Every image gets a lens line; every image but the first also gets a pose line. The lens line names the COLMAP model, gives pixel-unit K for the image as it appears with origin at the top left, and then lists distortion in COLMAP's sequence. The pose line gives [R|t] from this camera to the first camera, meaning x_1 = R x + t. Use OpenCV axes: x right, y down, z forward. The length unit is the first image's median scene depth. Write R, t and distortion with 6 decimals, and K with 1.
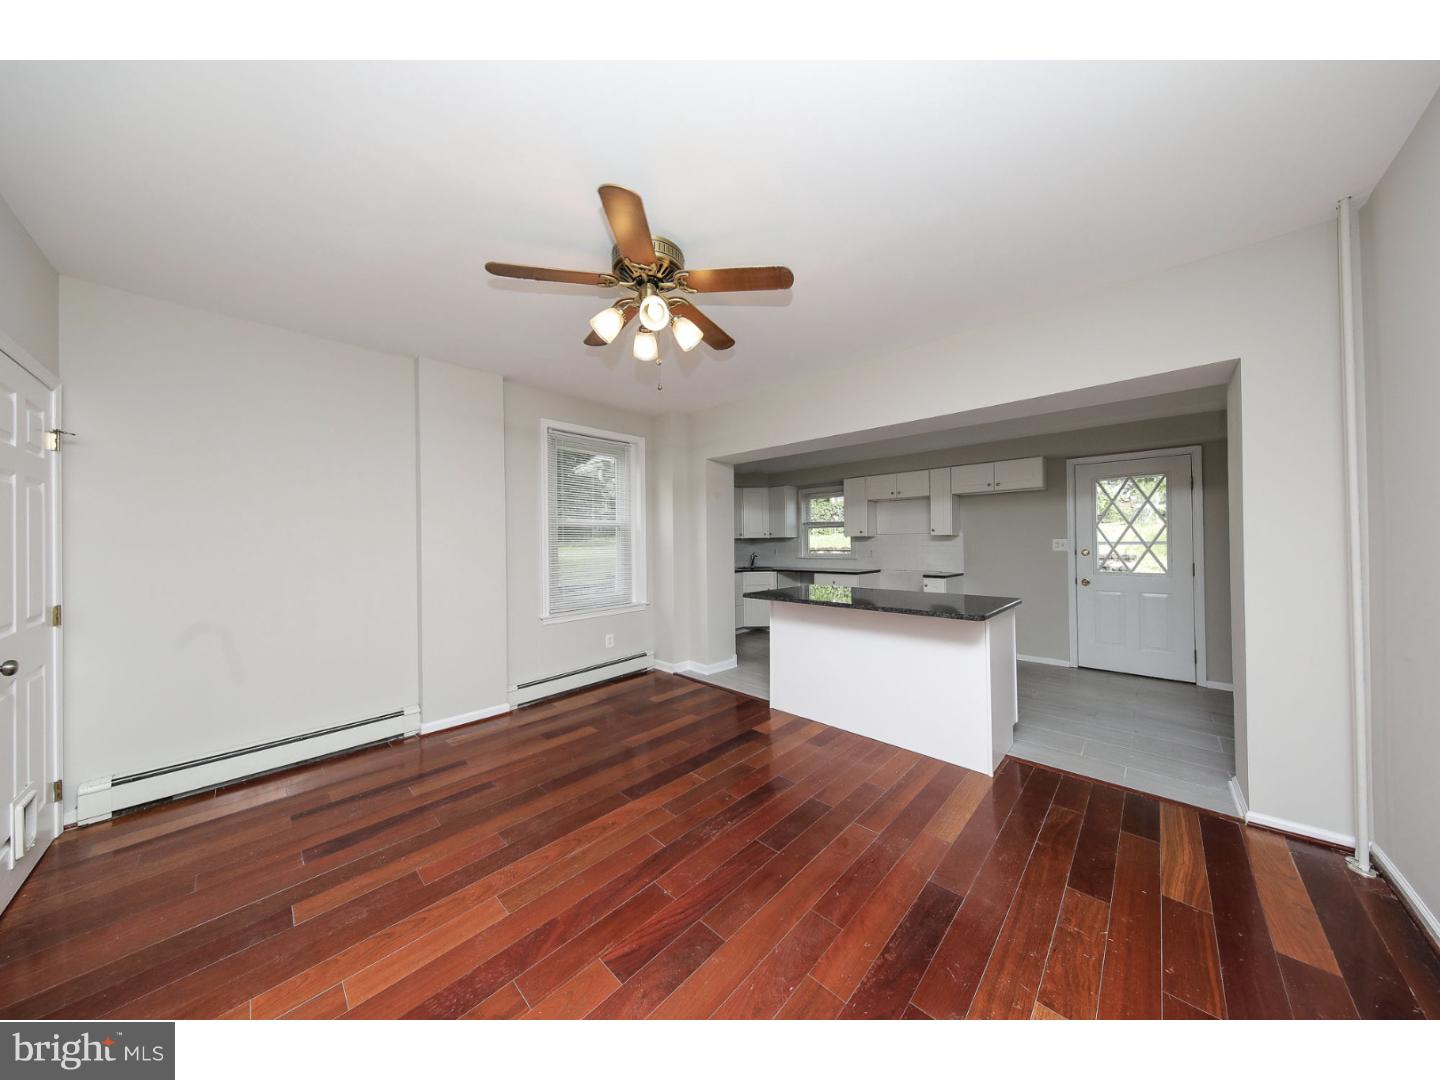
lens RADIAL K [[450.9, 0, 726.0], [0, 450.9, 538.8], [0, 0, 1]] dist [-0.000159, -0.000121]
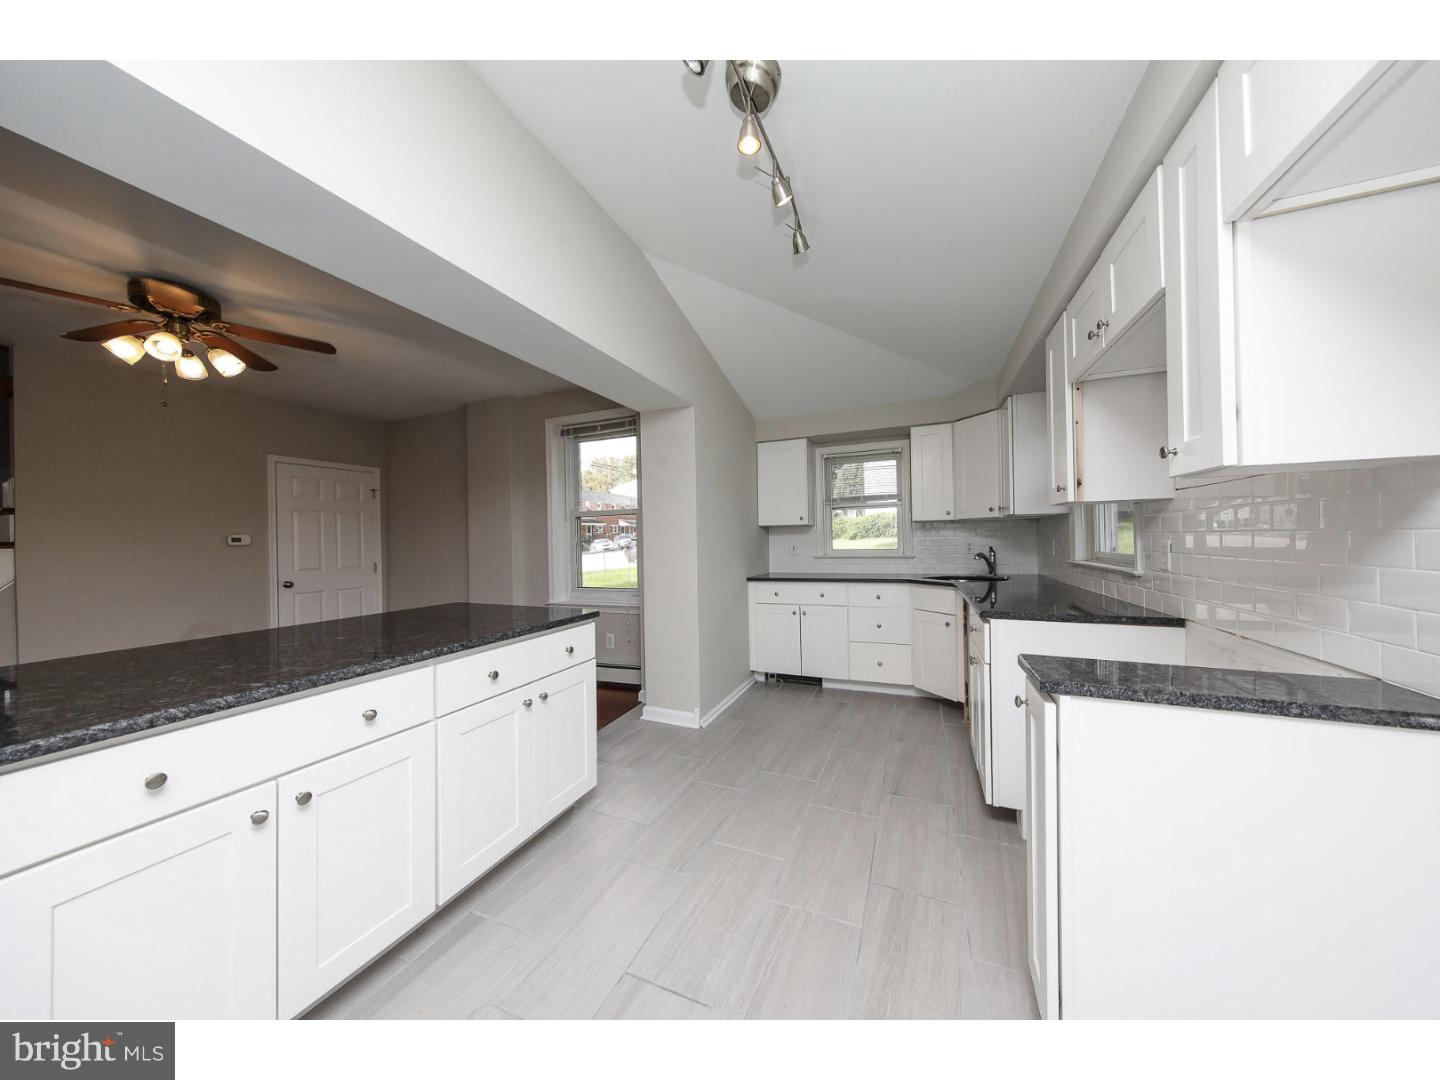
lens RADIAL K [[465.9, 0, 729.1], [0, 465.9, 535.5], [0, 0, 1]] dist [0.002357, 0.000203]
pose [[0.362016, -0.006772, -0.932147, 0.721939], [0.019989, 0.999800, 0.000500, 0.018391], [0.931958, -0.018813, 0.362079, 0.906312]]
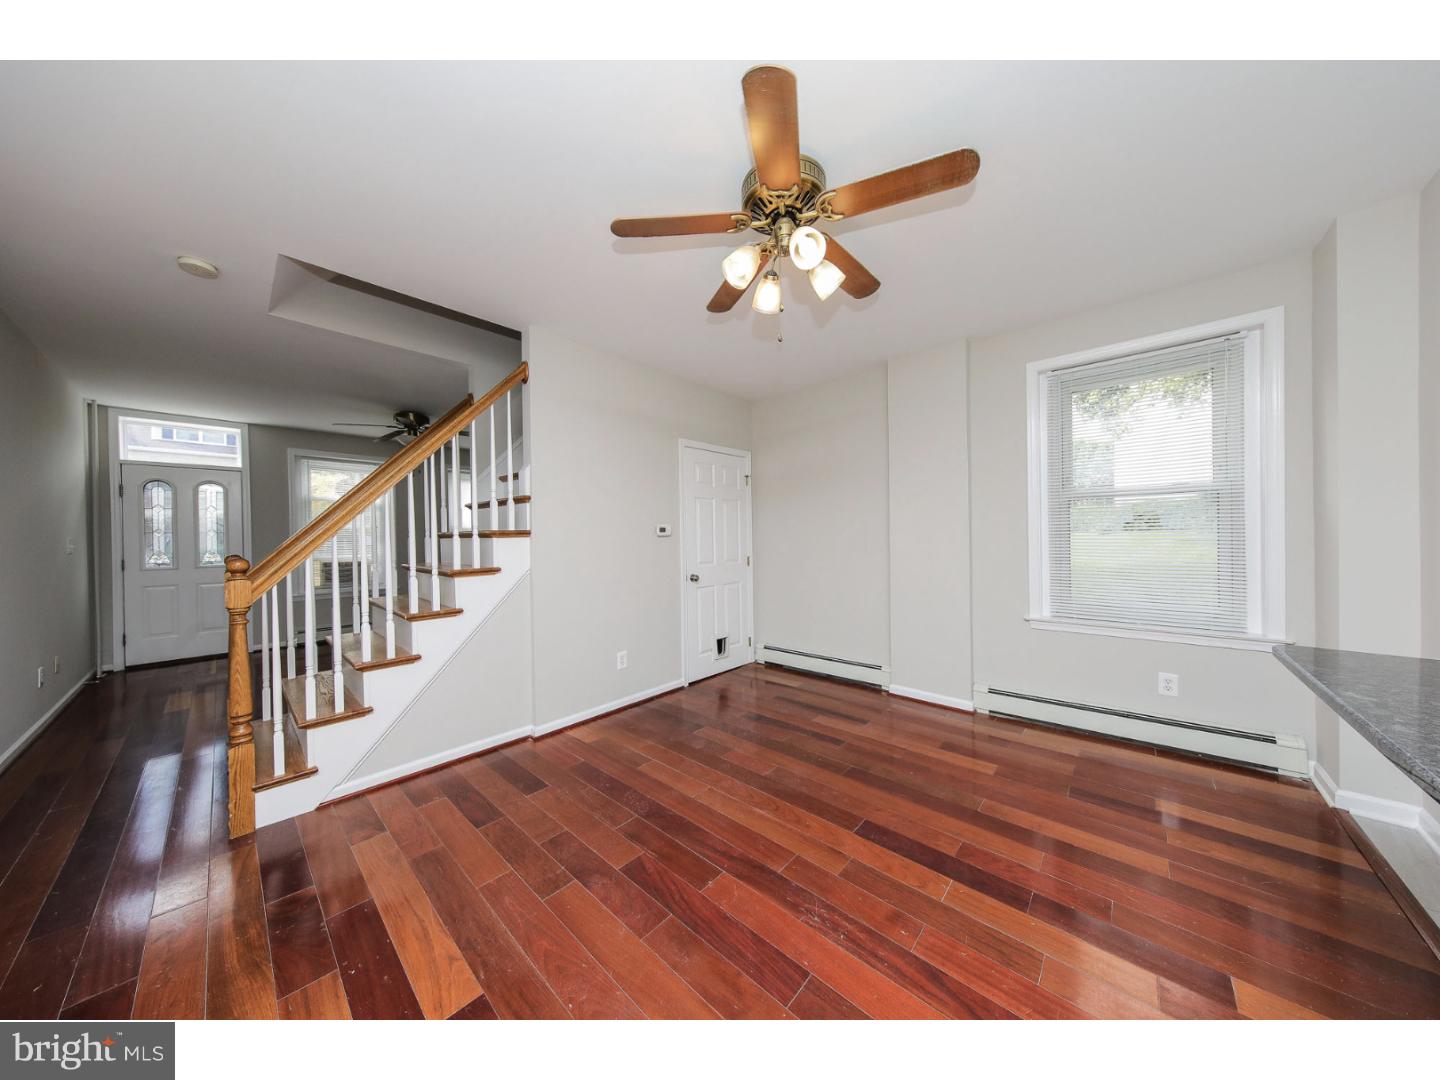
lens RADIAL K [[450.9, 0, 728.1], [0, 450.9, 538.8], [0, 0, 1]] dist [-0.000159, -0.000121]
pose [[0.028209, 0.016379, -0.999468, 0.328581], [0.017179, 0.999710, 0.016868, 0.012982], [0.999454, -0.017645, 0.027920, 0.410740]]
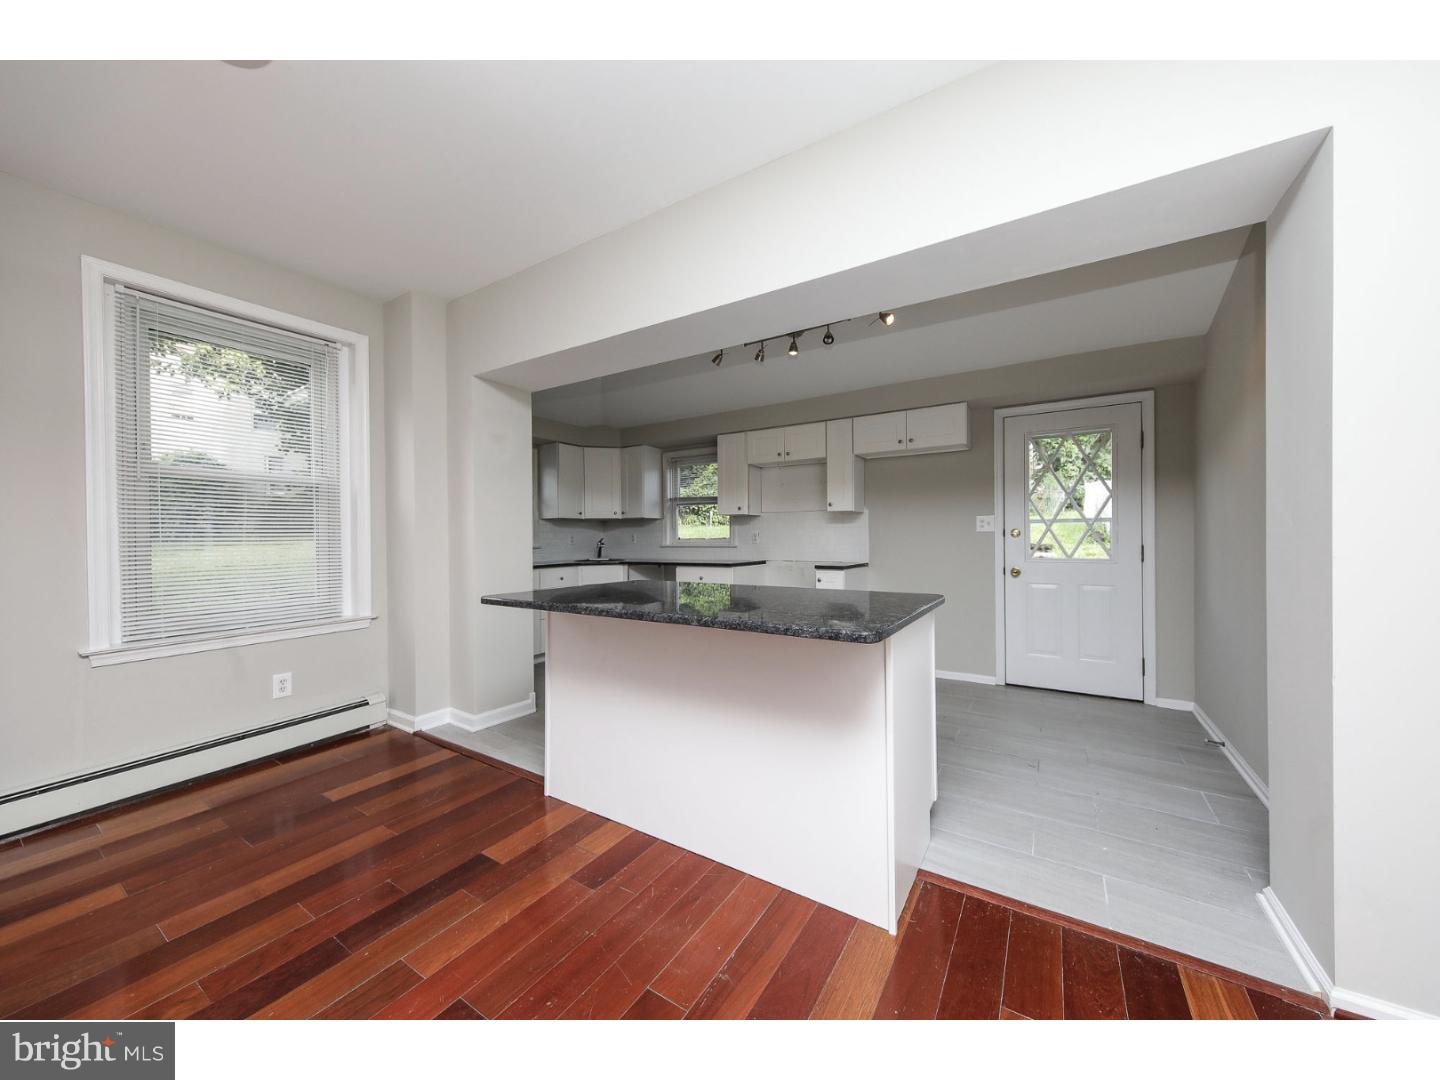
lens RADIAL K [[515.6, 0, 726.4], [0, 515.6, 537.9], [0, 0, 1]] dist [0.000244, -0.000193]
pose [[0.980790, 0.001734, 0.195060, 0.164374], [-0.003421, 0.999960, 0.008309, 0.035529], [-0.195038, -0.008817, 0.980756, 0.266185]]
